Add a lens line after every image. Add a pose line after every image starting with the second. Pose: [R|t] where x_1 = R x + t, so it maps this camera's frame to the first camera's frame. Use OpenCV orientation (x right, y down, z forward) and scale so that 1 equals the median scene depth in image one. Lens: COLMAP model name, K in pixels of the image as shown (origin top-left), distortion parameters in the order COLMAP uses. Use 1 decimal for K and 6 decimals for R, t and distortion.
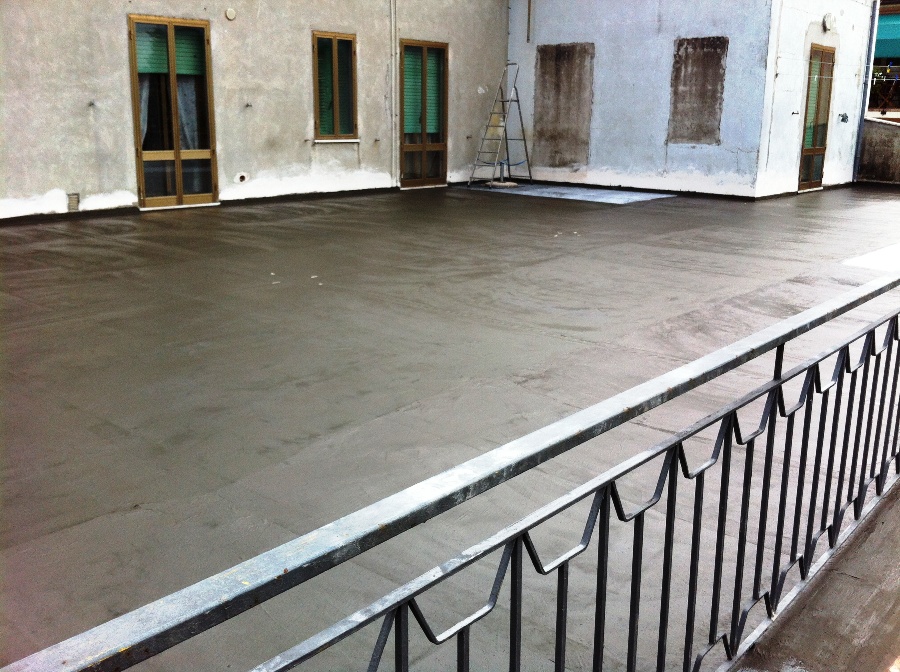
lens RADIAL K [[936.0, 0, 453.1], [0, 936.0, 335.4], [0, 0, 1]] dist [-0.030897, 0.000000]
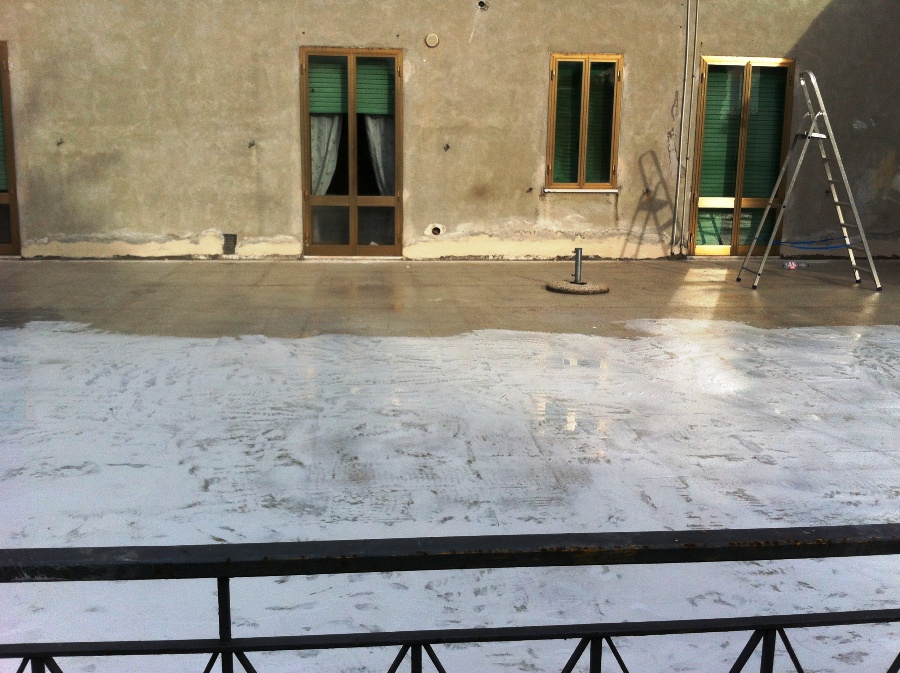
lens RADIAL K [[936.0, 0, 452.6], [0, 936.0, 327.8], [0, 0, 1]] dist [-0.030897, 0.000000]
pose [[0.722619, 0.128683, -0.679163, 0.384416], [-0.166056, 0.986064, 0.010152, -0.094898], [0.671004, 0.105443, 0.733918, 0.406881]]
